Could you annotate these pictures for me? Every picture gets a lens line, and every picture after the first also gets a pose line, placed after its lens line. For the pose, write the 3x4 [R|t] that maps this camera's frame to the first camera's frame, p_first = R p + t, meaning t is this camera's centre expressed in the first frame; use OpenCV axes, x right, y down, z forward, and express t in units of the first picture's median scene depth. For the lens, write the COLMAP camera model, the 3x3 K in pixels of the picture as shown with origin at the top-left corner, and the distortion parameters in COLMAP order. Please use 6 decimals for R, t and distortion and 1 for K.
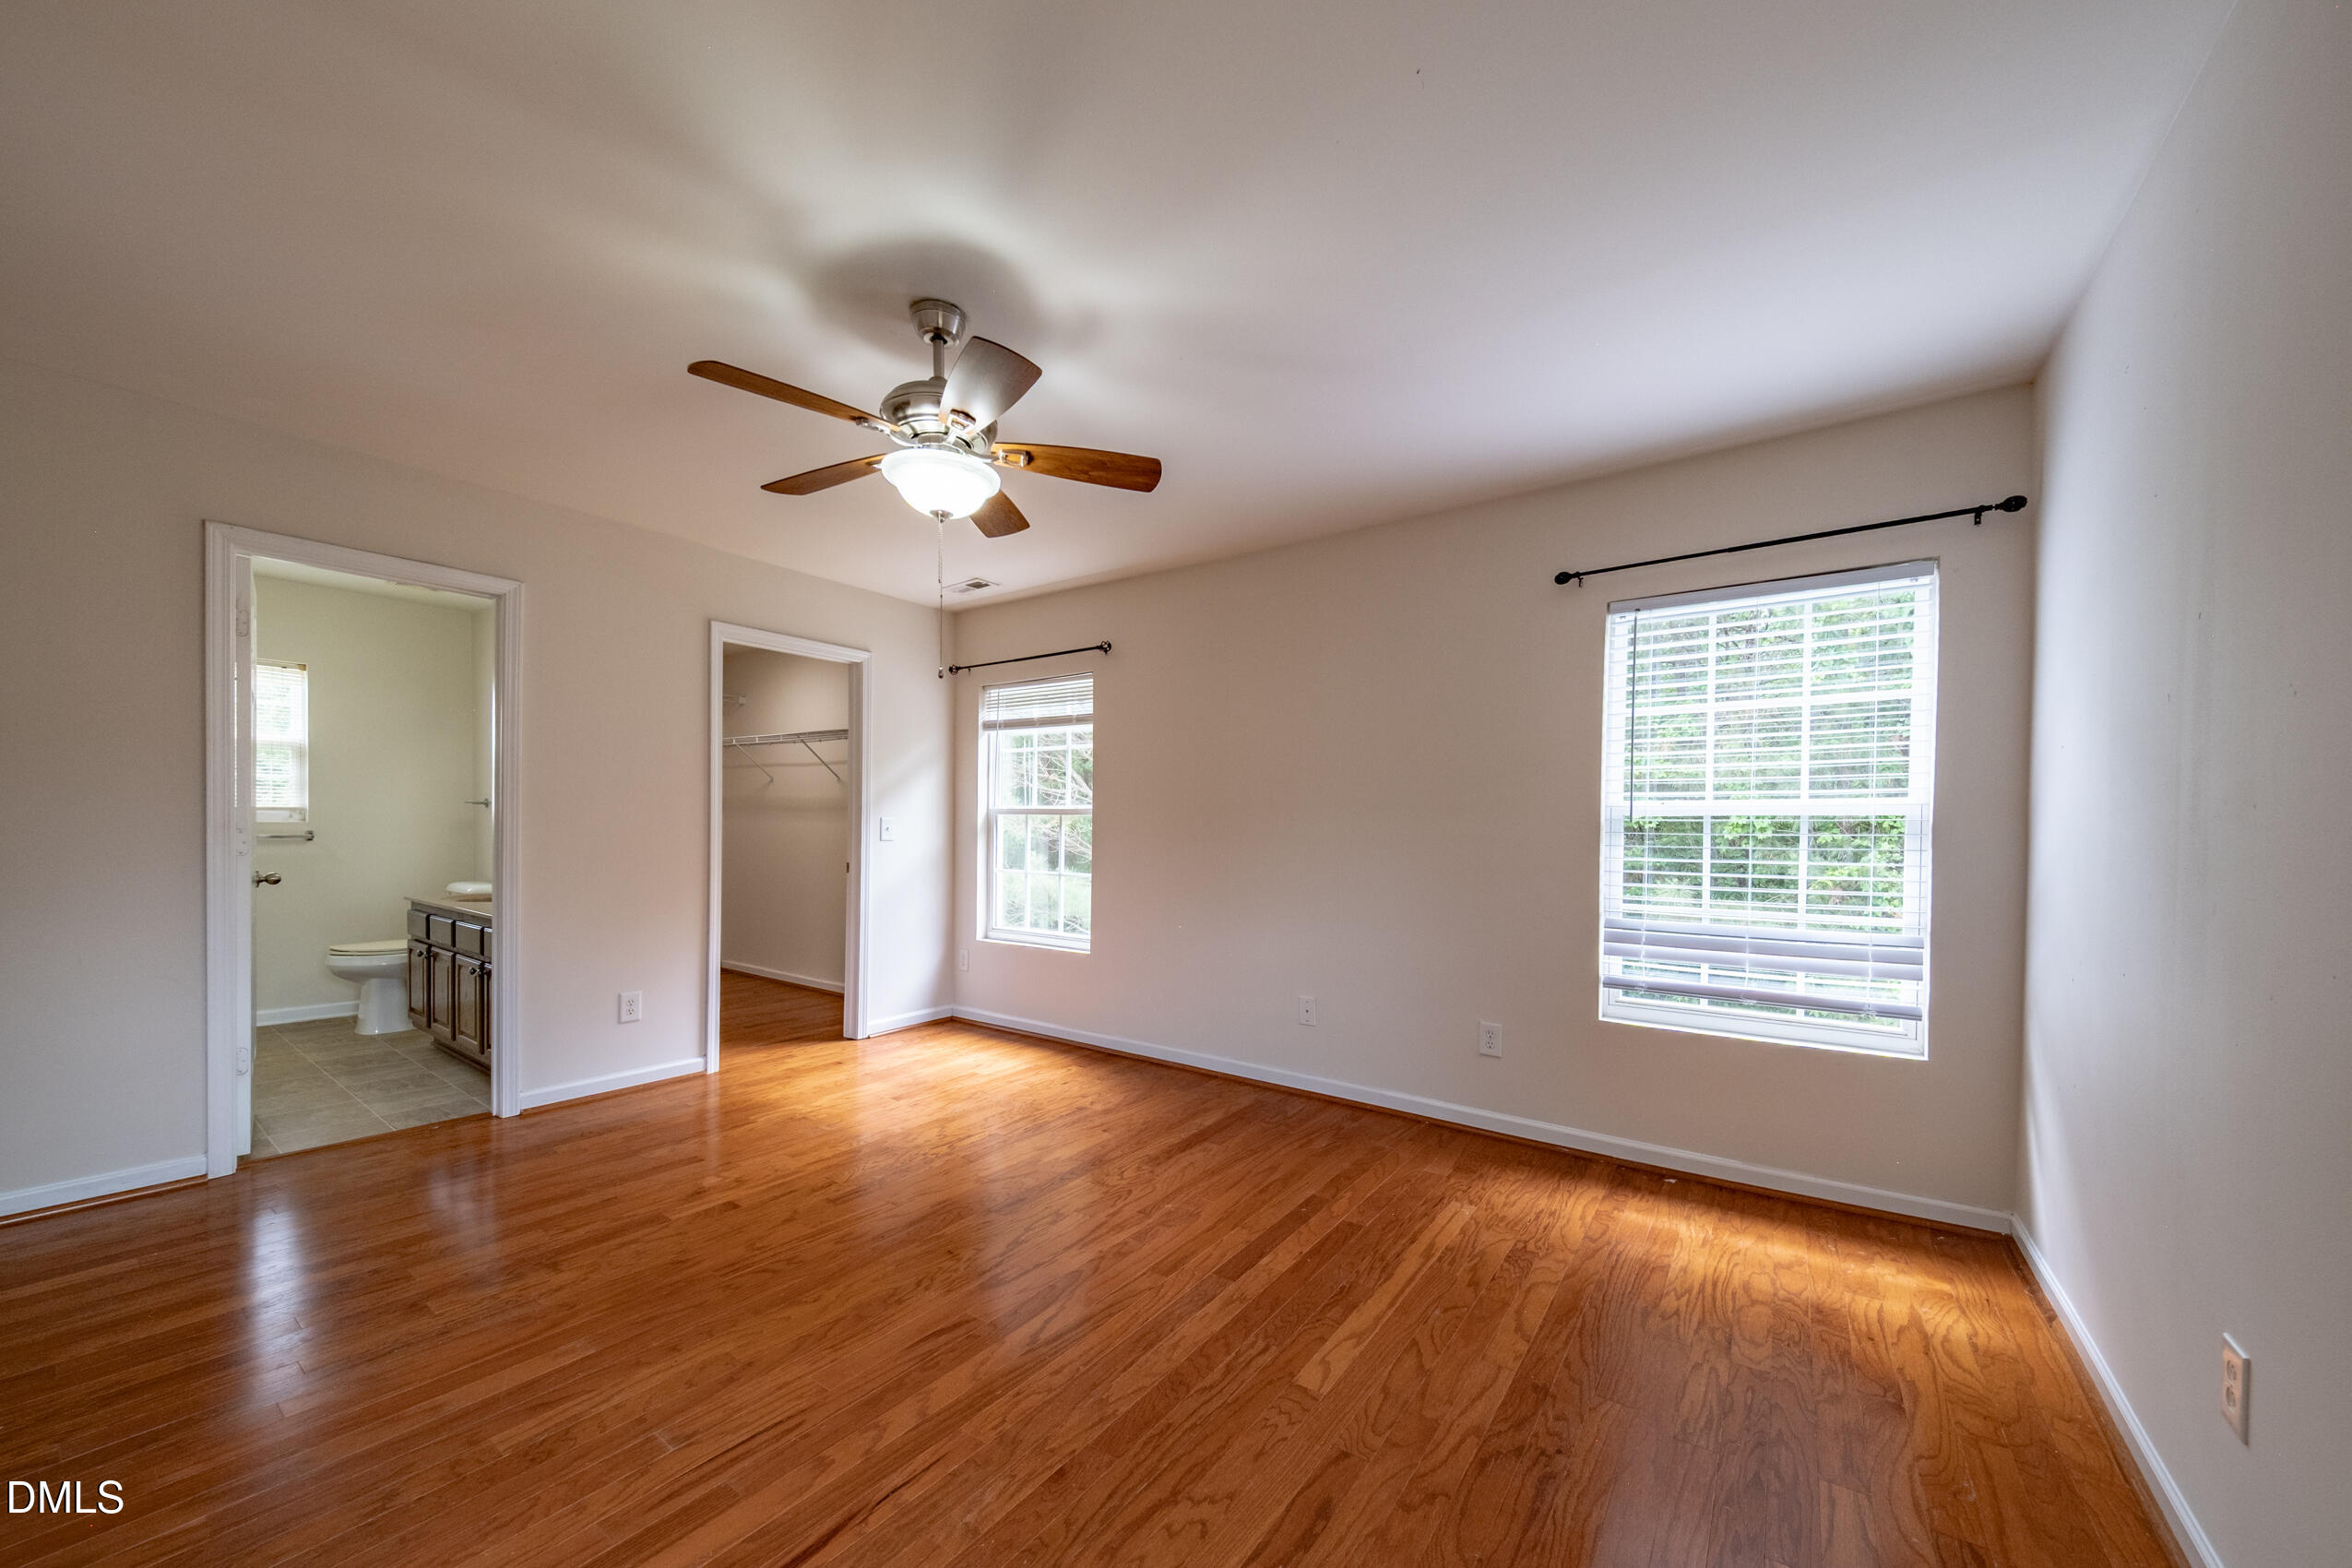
lens RADIAL K [[831.2, 0, 1166.8], [0, 831.2, 848.0], [0, 0, 1]] dist [0.044629, -0.023961]
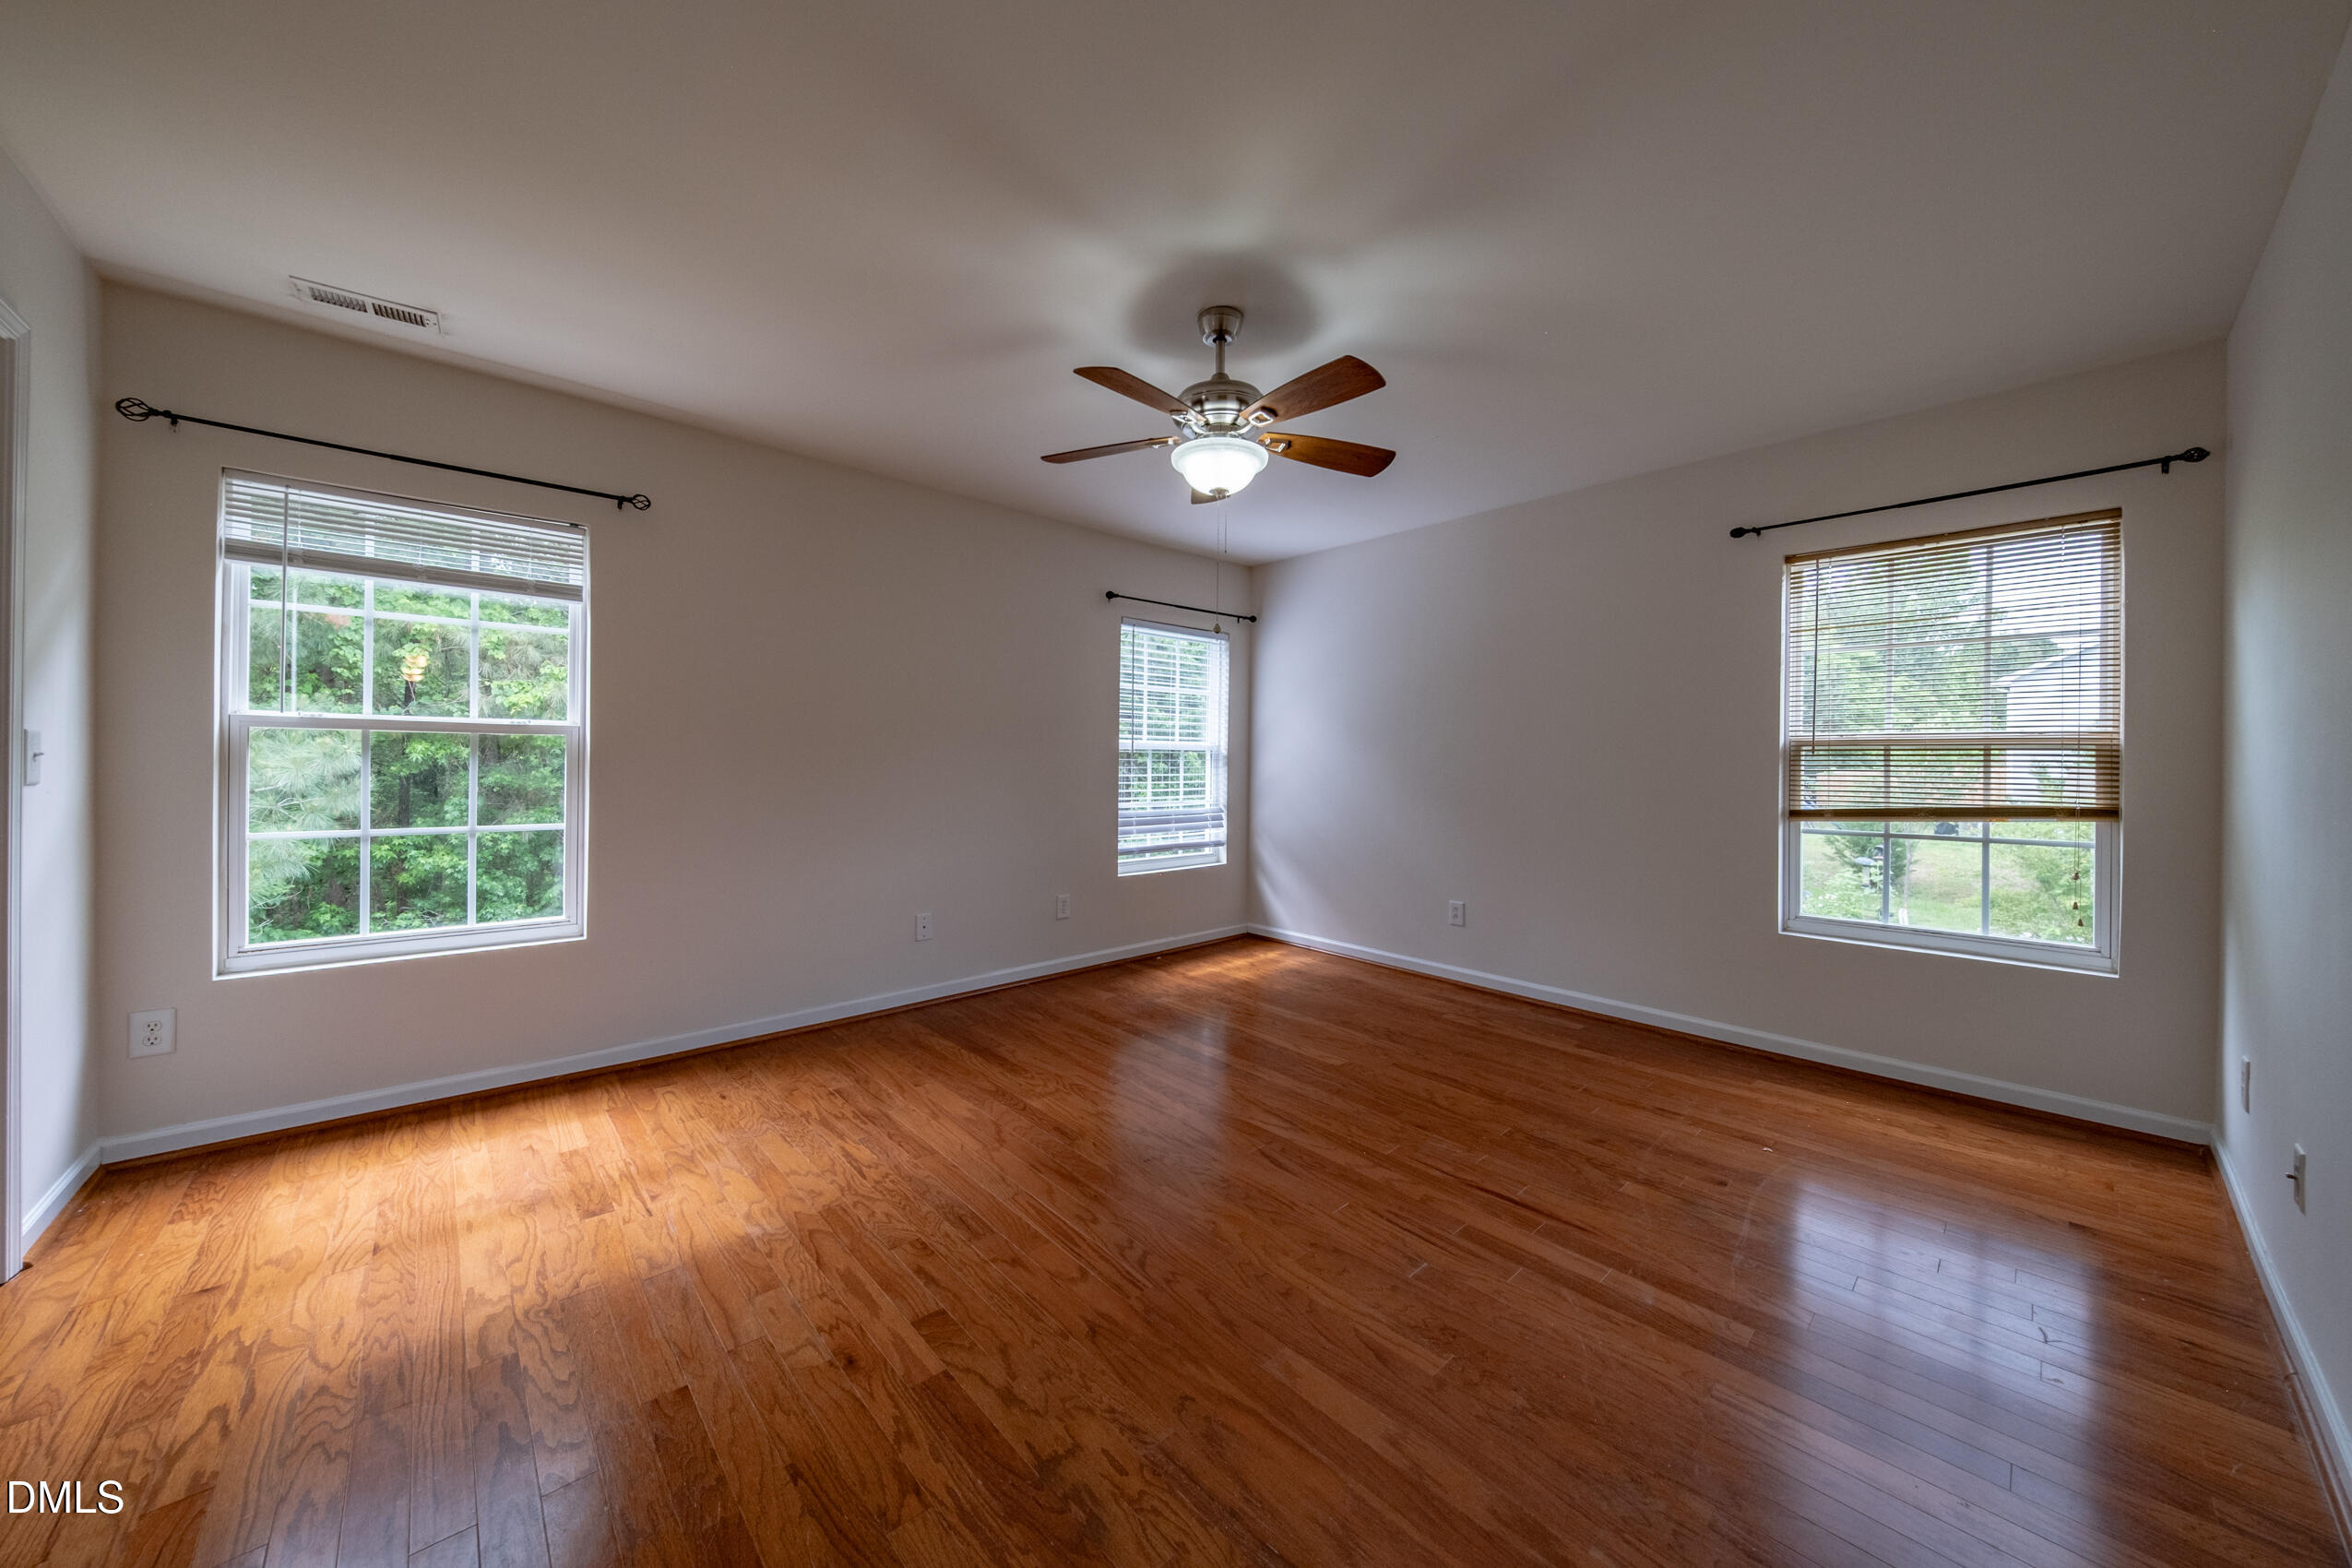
lens RADIAL K [[802.2, 0, 1168.2], [0, 802.2, 764.3], [0, 0, 1]] dist [0.027126, -0.020808]
pose [[0.209088, -0.011043, 0.977835, -0.833925], [0.016903, 0.999828, 0.007677, -0.016299], [-0.977751, 0.014923, 0.209238, 0.511027]]
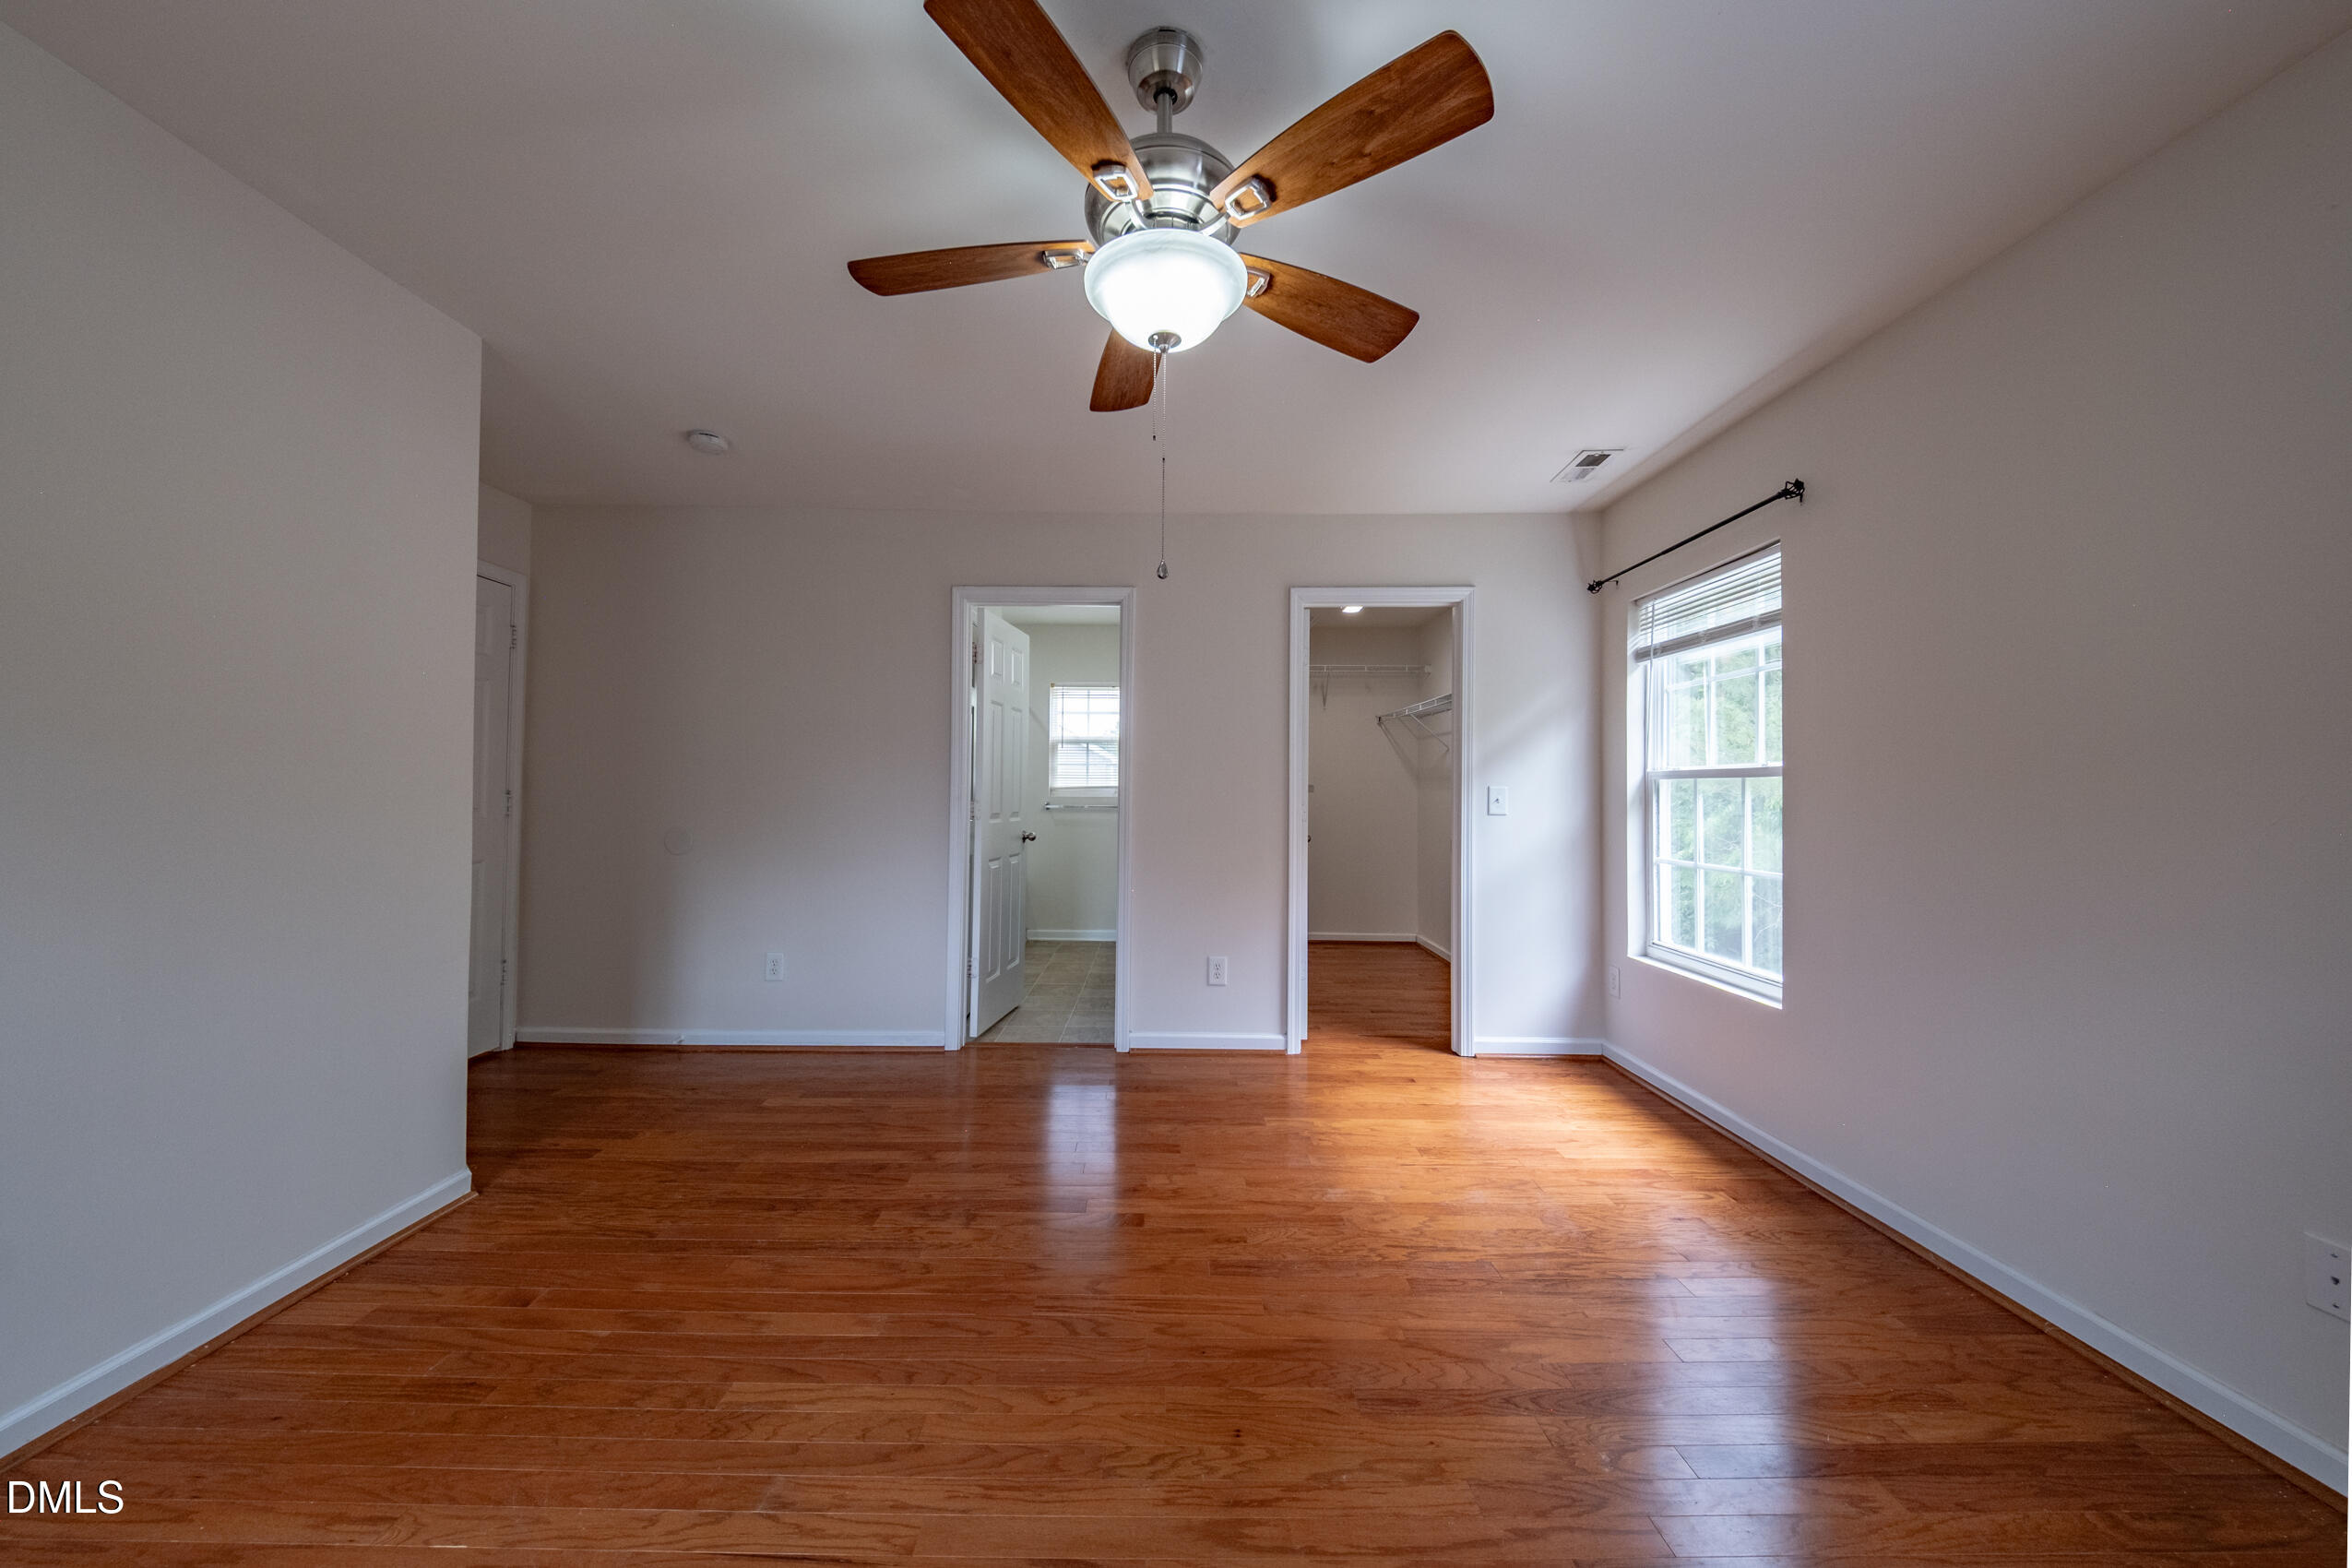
lens RADIAL K [[840.4, 0, 1178.3], [0, 840.4, 794.7], [0, 0, 1]] dist [0.045556, -0.025050]
pose [[0.601444, -0.003775, -0.798906, 0.176008], [-0.019822, 0.999610, -0.019646, -0.008565], [0.798669, 0.027652, 0.601134, 0.365337]]
